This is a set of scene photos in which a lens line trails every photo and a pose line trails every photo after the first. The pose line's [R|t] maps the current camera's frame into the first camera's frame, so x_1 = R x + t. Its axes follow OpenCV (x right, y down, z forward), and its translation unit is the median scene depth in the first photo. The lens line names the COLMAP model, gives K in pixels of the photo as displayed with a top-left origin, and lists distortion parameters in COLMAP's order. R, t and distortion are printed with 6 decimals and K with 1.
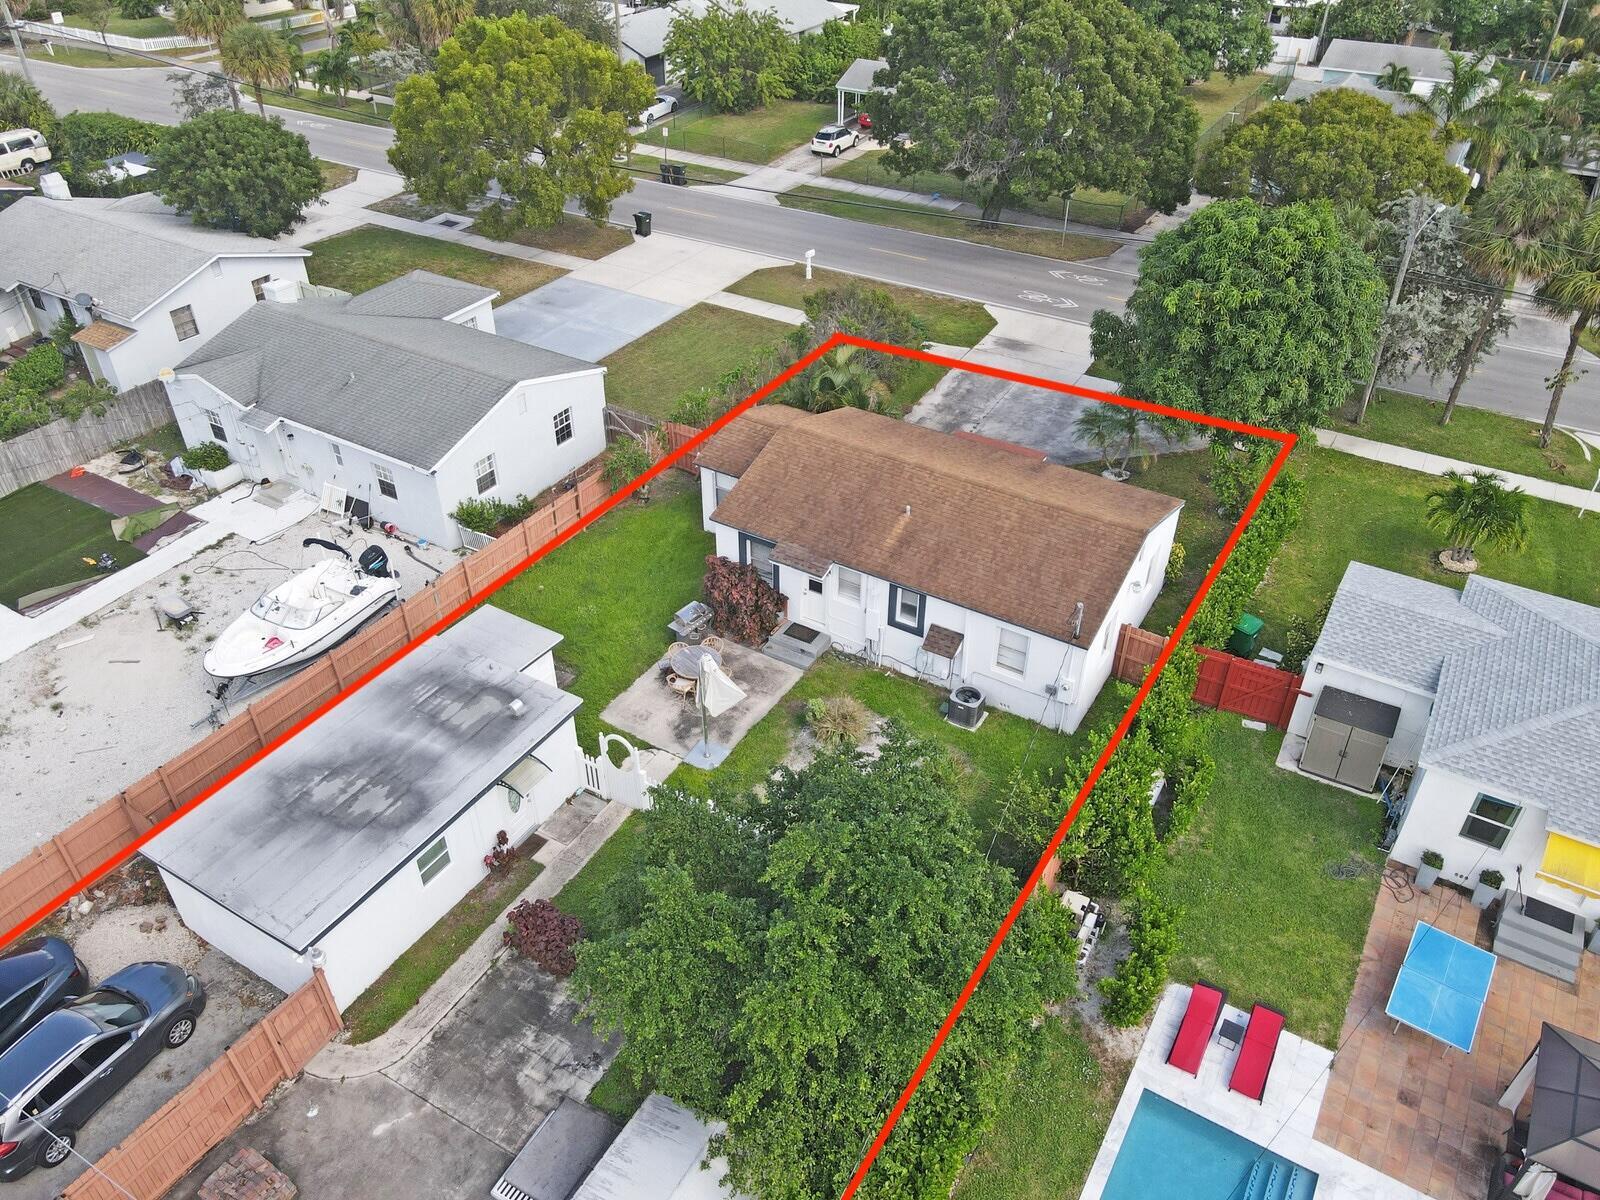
lens RADIAL K [[1145.1, 0, 802.7], [0, 1145.1, 588.7], [0, 0, 1]] dist [0.004704, 0.002590]
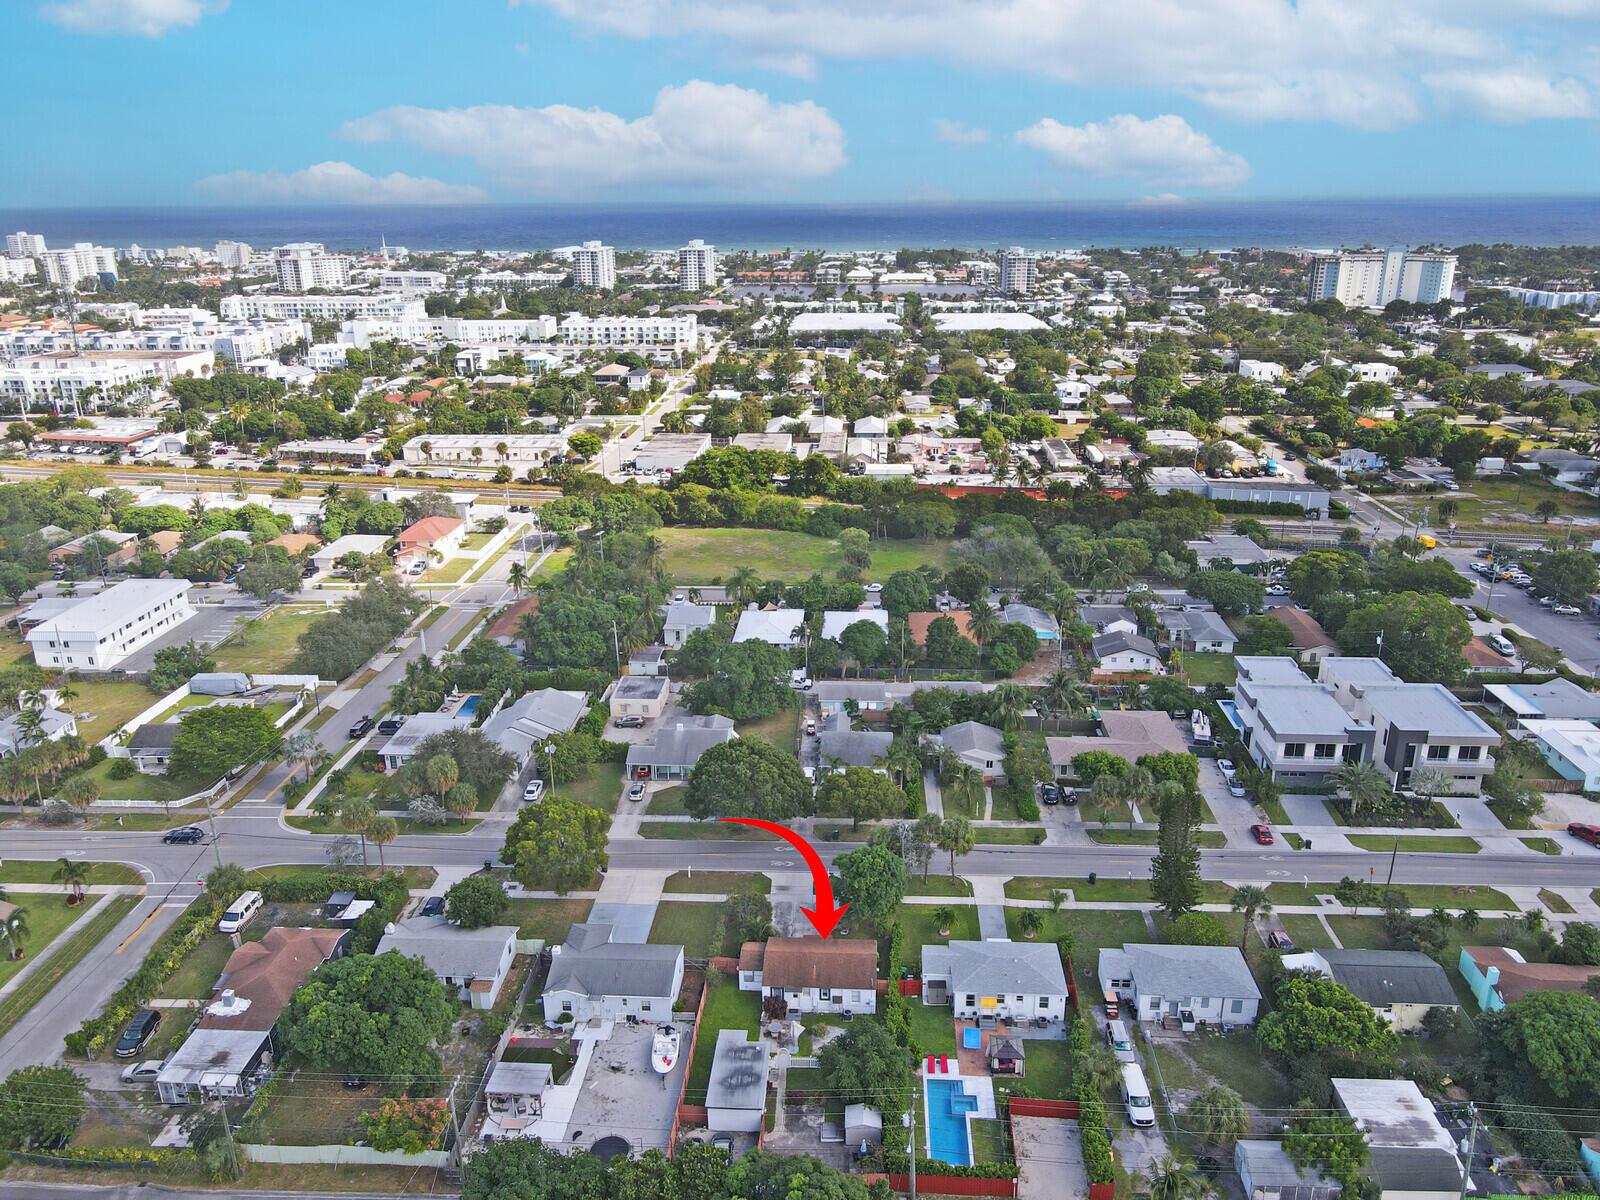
lens RADIAL K [[1145.1, 0, 808.7], [0, 1145.1, 601.0], [0, 0, 1]] dist [0.004704, 0.002590]
pose [[0.881312, -0.154189, 0.446670, -1.436376], [0.282602, 0.929573, -0.236708, -0.306116], [-0.378715, 0.334844, 0.862818, -2.632154]]
